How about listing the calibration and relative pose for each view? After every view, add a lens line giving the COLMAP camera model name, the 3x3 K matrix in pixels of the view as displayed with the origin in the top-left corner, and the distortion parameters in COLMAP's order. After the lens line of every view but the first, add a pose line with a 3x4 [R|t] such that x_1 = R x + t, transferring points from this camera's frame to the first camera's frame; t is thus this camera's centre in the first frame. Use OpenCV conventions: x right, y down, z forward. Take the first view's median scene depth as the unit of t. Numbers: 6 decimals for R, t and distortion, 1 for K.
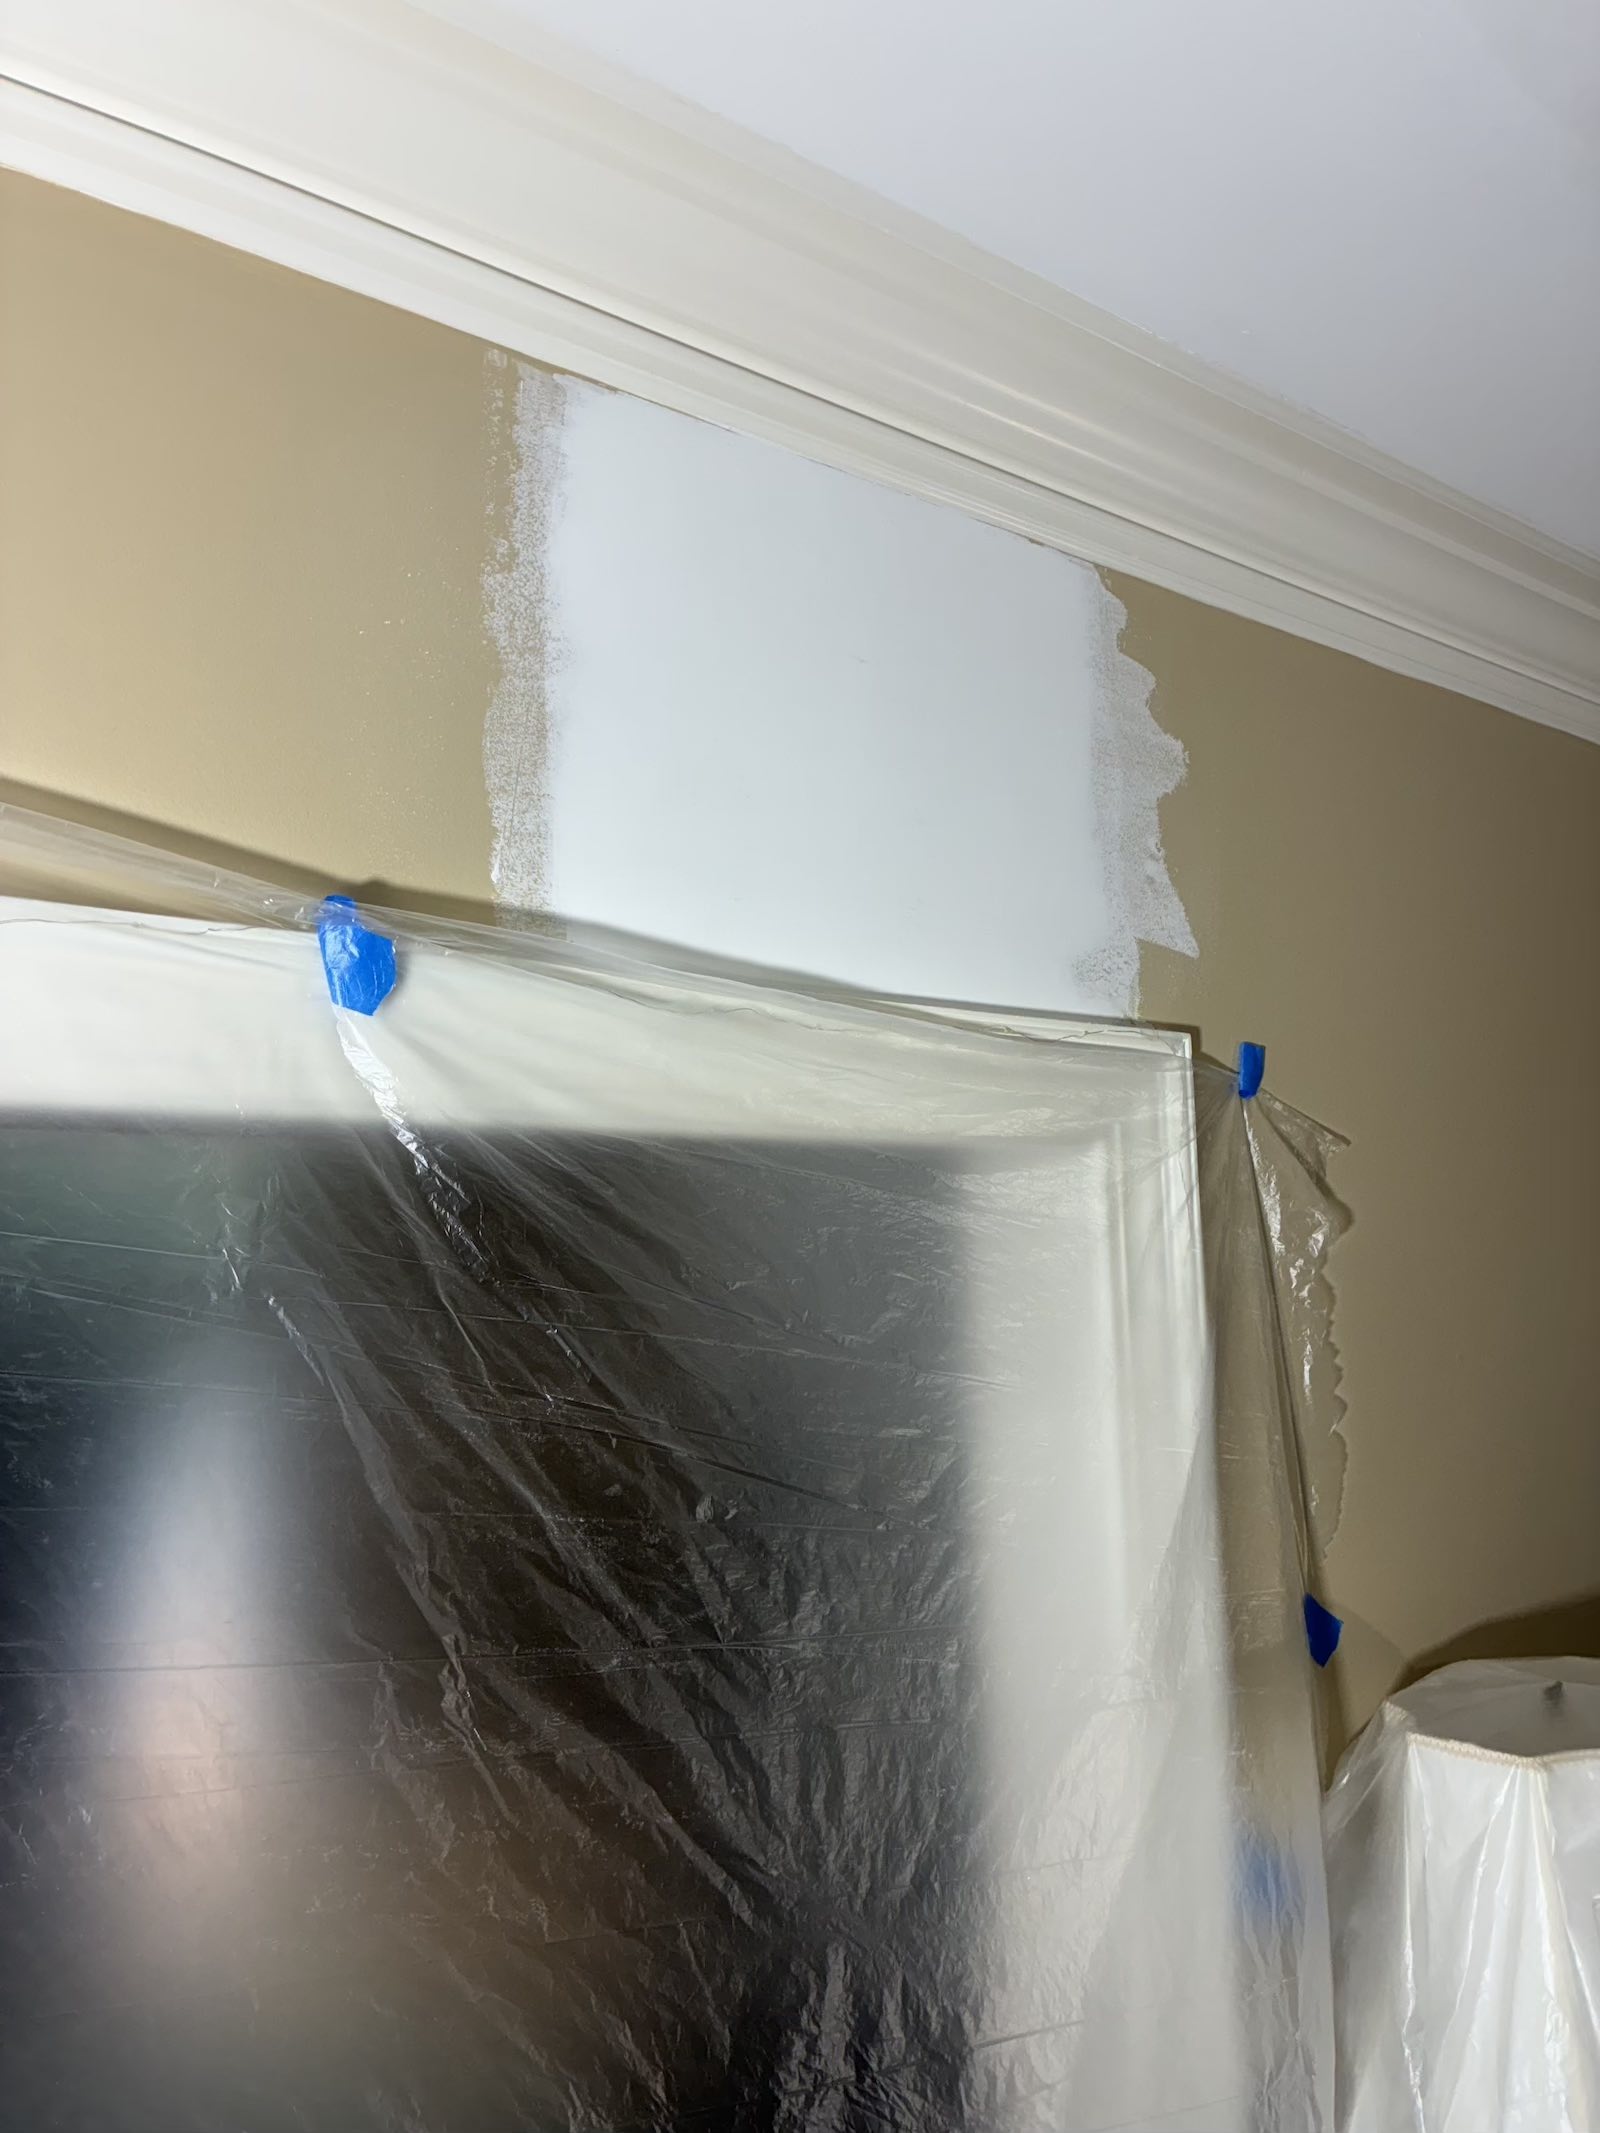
lens RADIAL K [[1623.7, 0, 800.0], [0, 1623.7, 1066.5], [0, 0, 1]] dist [0.002820, -0.040984]
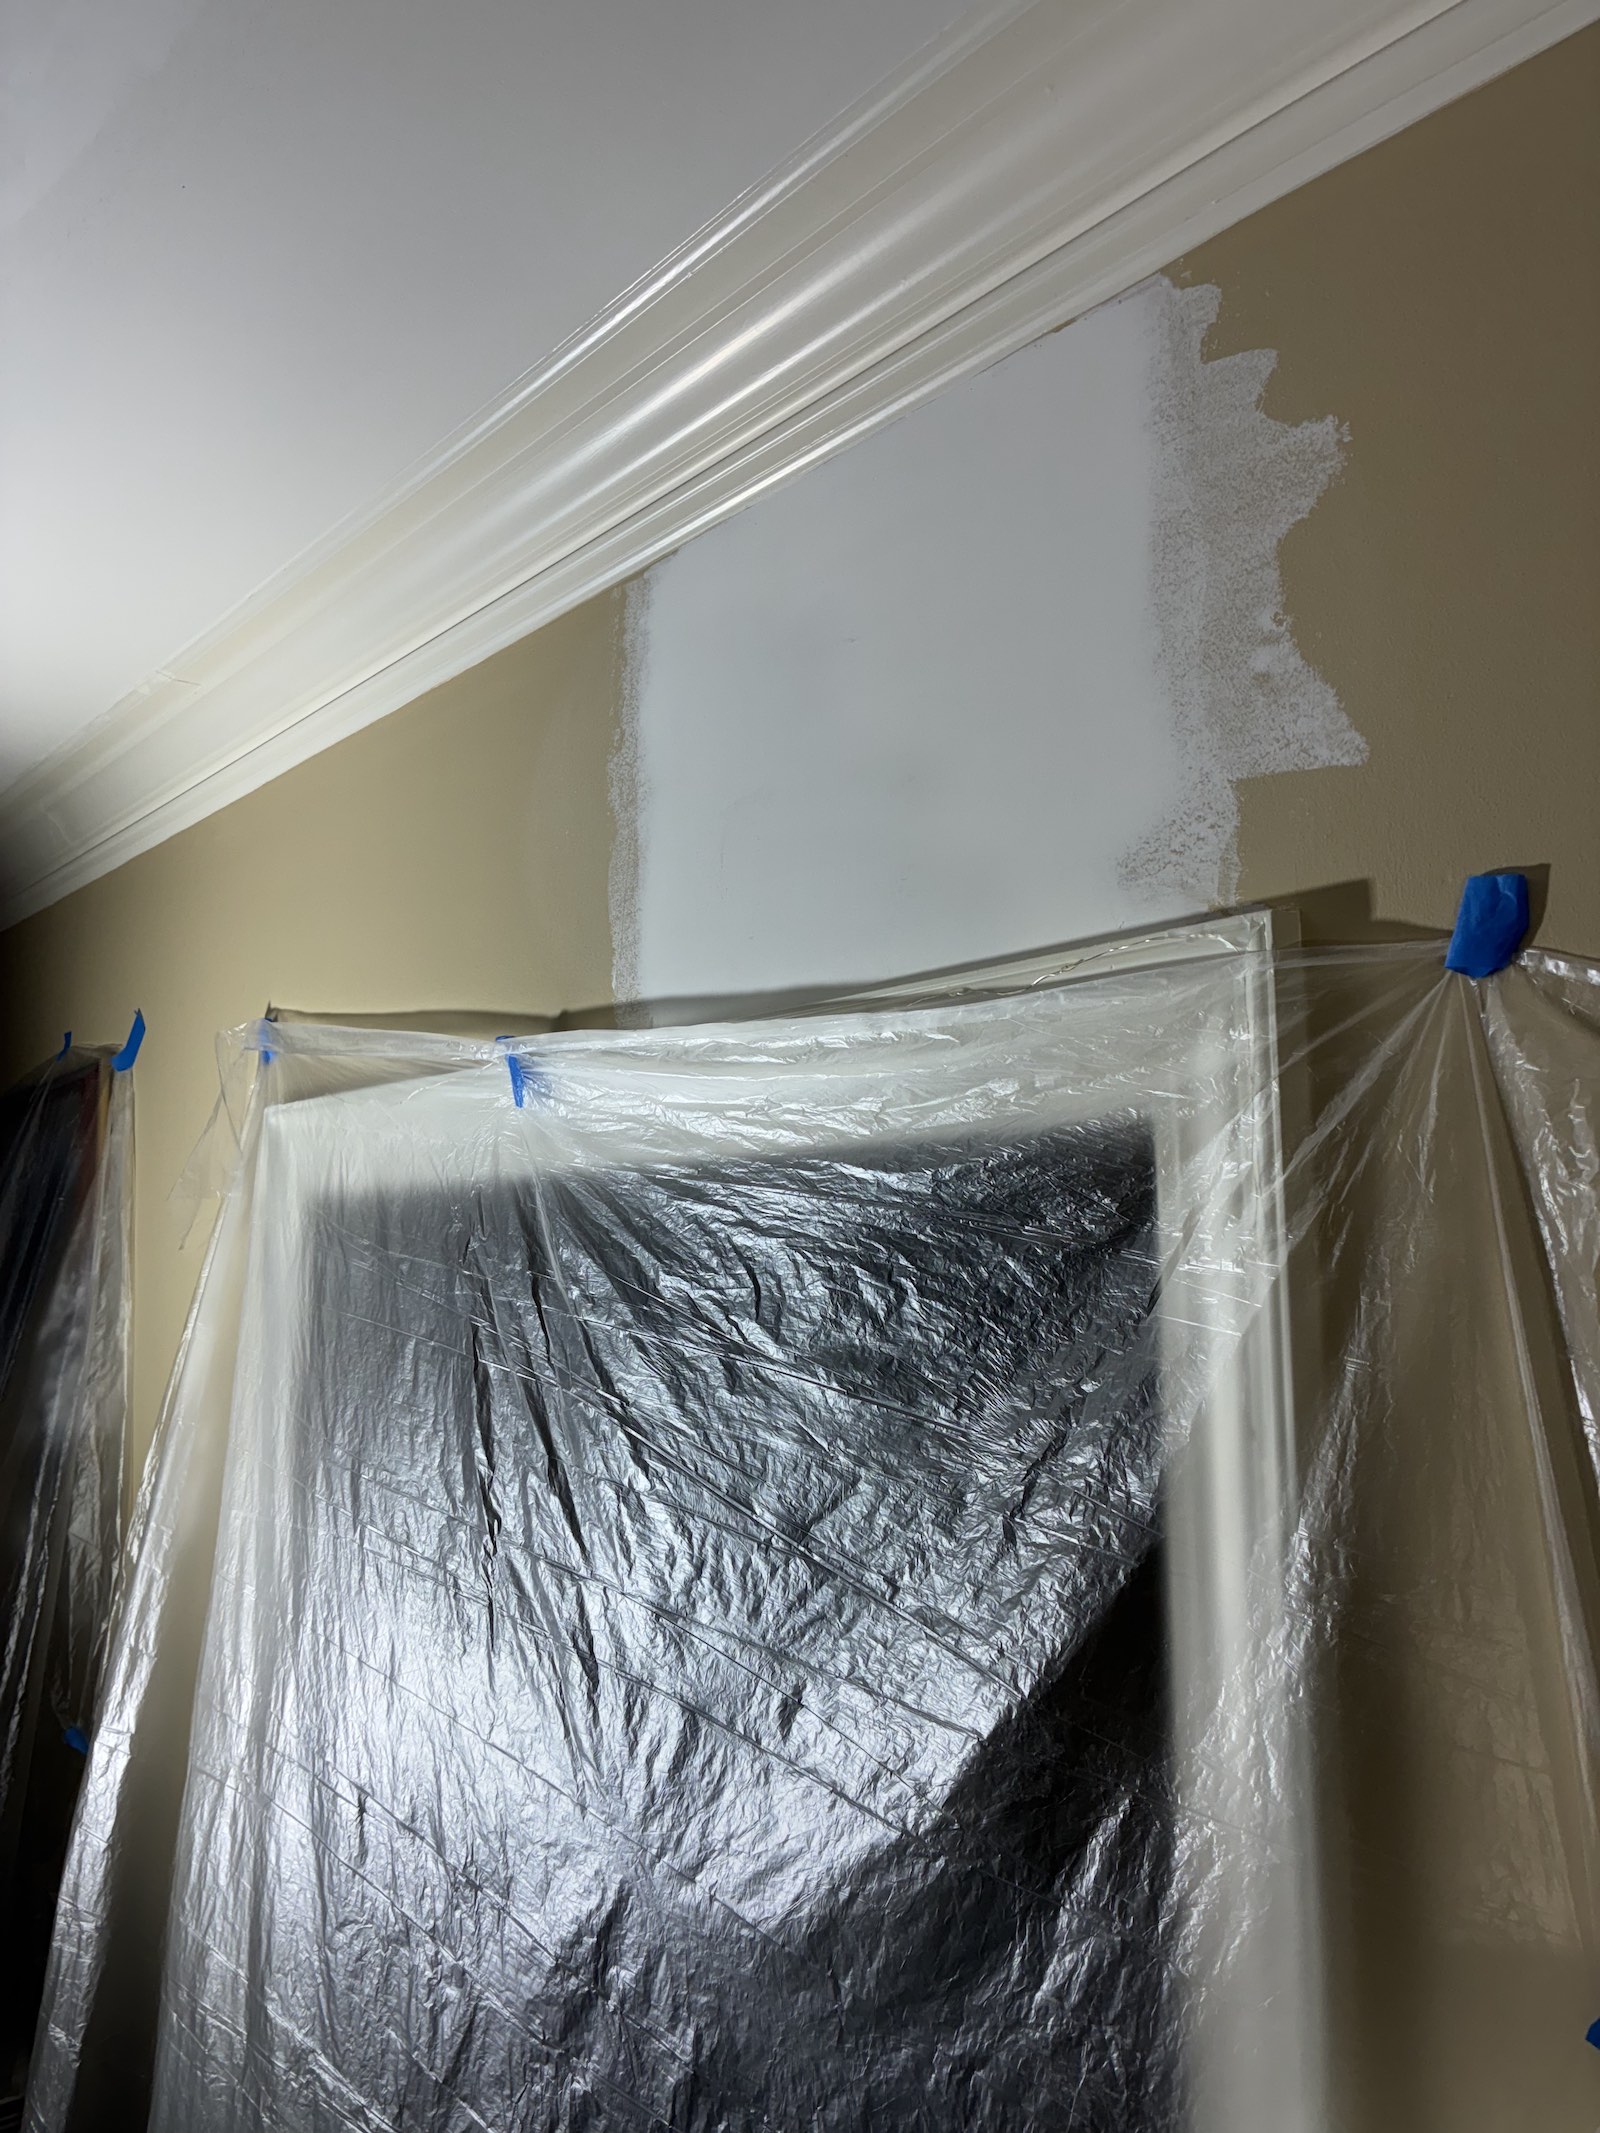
lens RADIAL K [[1623.7, 0, 800.0], [0, 1623.7, 1066.5], [0, 0, 1]] dist [0.002820, -0.040984]
pose [[0.049971, -0.105166, -0.993198, 0.845556], [0.137348, 0.985716, -0.097464, 0.075675], [0.989262, -0.131543, 0.063701, 0.772340]]
